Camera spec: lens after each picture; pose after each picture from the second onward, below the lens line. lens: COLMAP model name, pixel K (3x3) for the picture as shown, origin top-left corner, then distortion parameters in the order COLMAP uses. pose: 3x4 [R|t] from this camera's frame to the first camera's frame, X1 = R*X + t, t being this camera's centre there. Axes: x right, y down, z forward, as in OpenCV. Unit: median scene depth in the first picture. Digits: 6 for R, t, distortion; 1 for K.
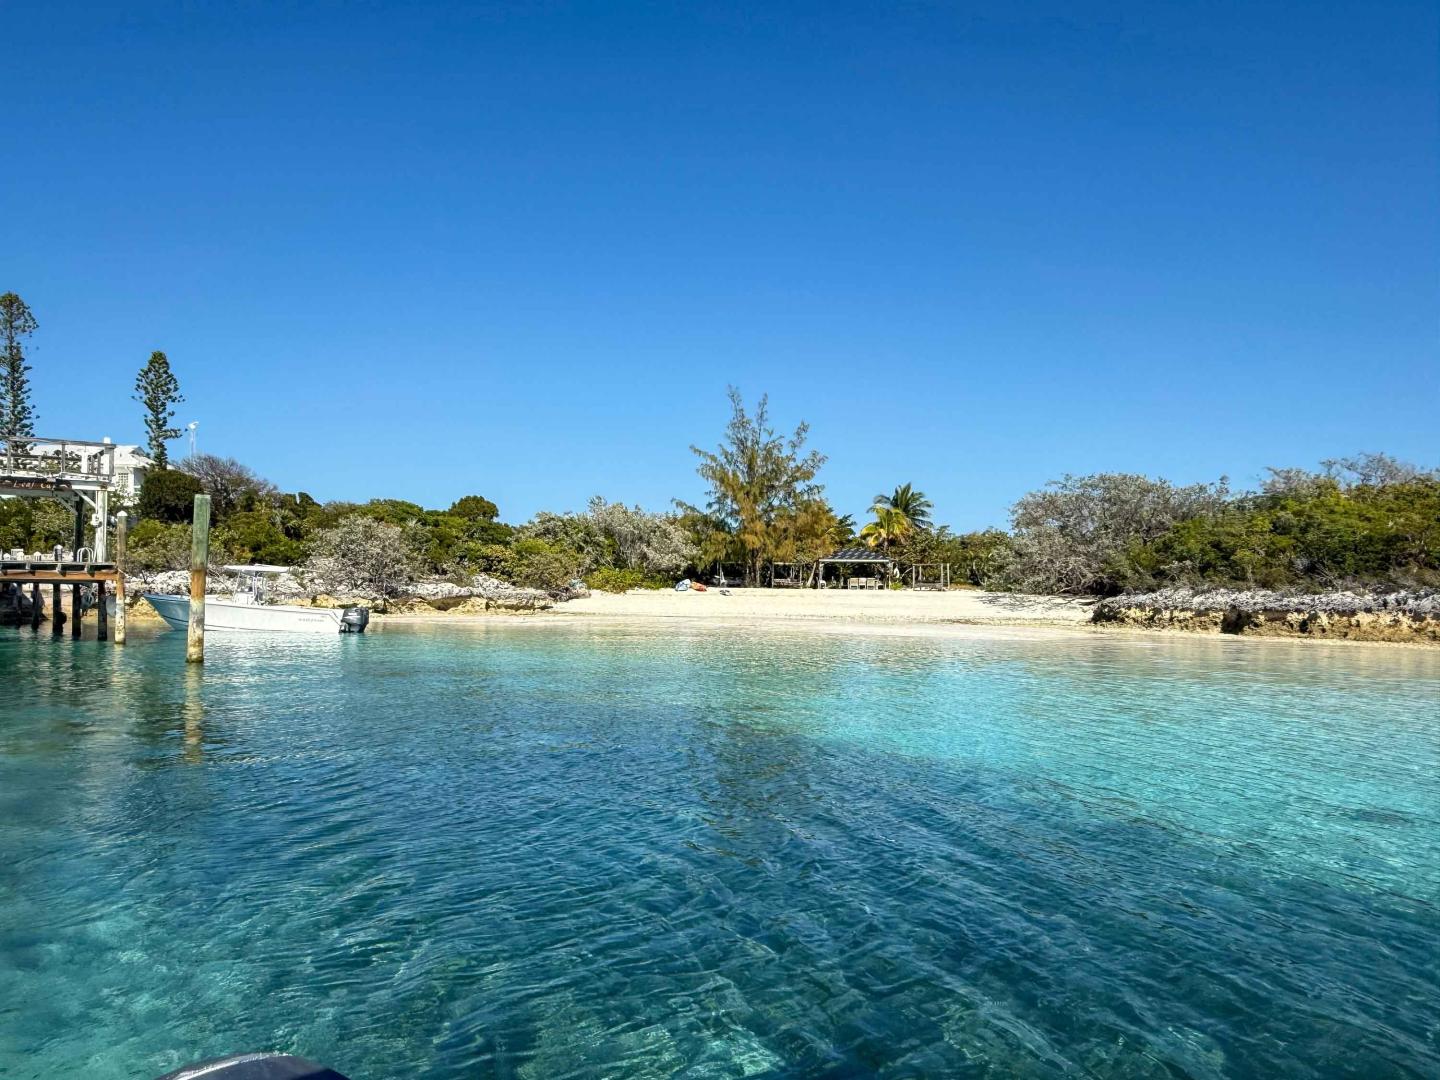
lens RADIAL K [[1103.6, 0, 718.9], [0, 1103.6, 552.0], [0, 0, 1]] dist [0.007893, -0.007128]
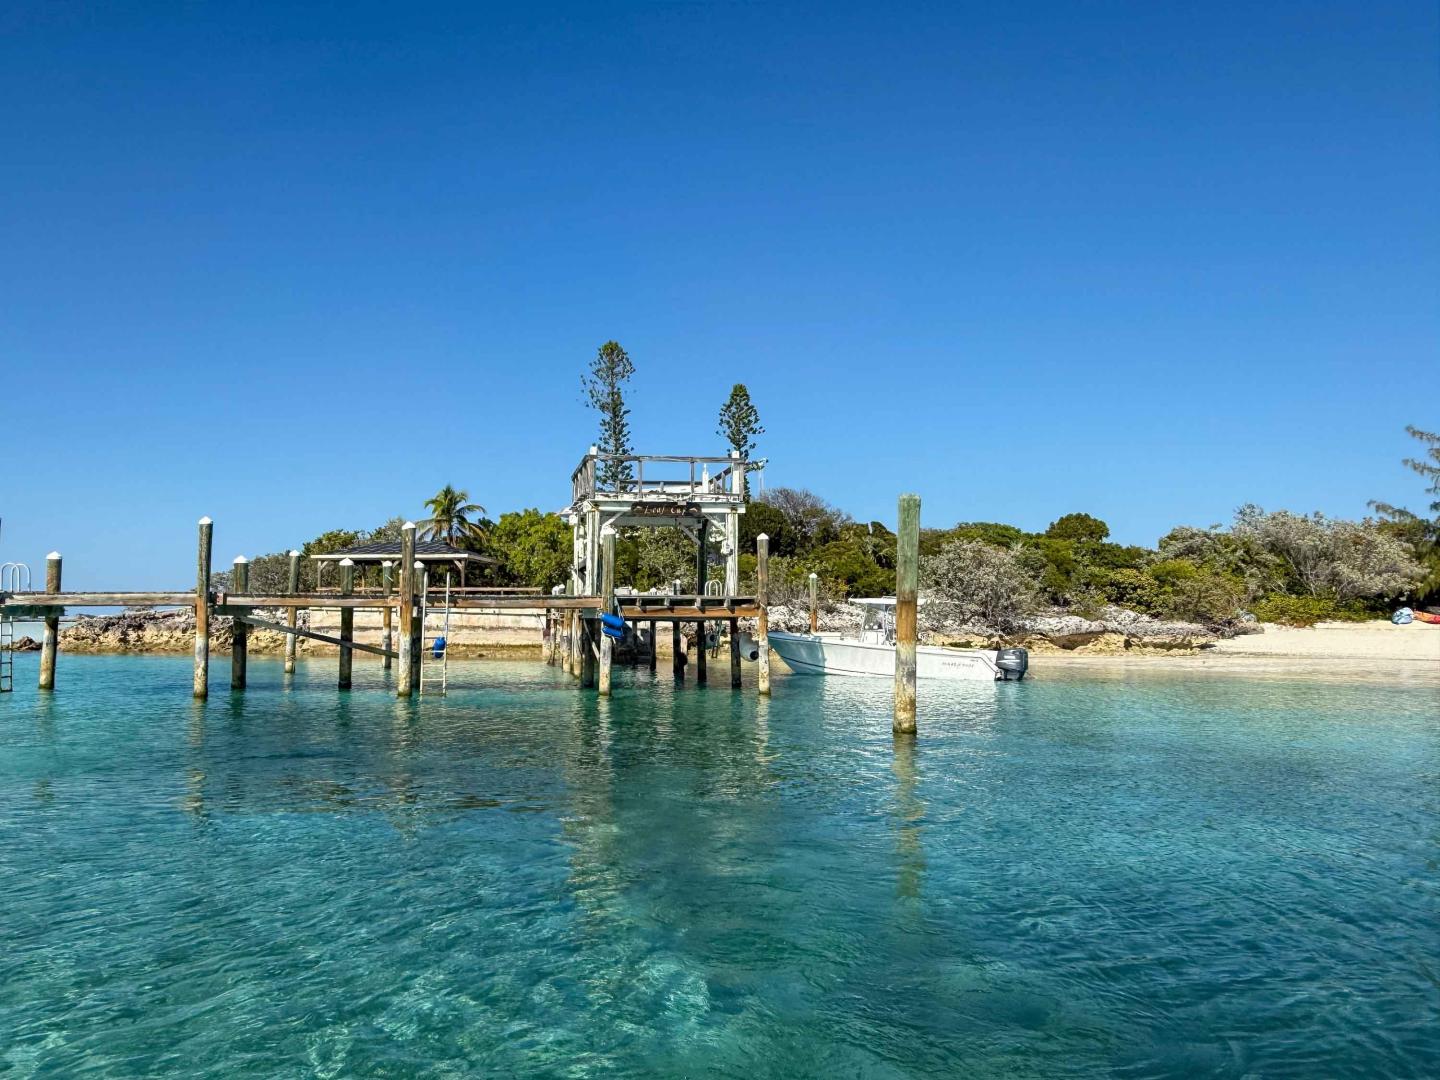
lens RADIAL K [[1103.6, 0, 721.7], [0, 1103.6, 536.7], [0, 0, 1]] dist [0.007893, -0.007128]
pose [[0.898230, -0.042362, -0.437479, -0.116208], [0.023192, 0.998526, -0.049070, 0.003036], [0.438913, 0.033930, 0.897889, 0.137472]]
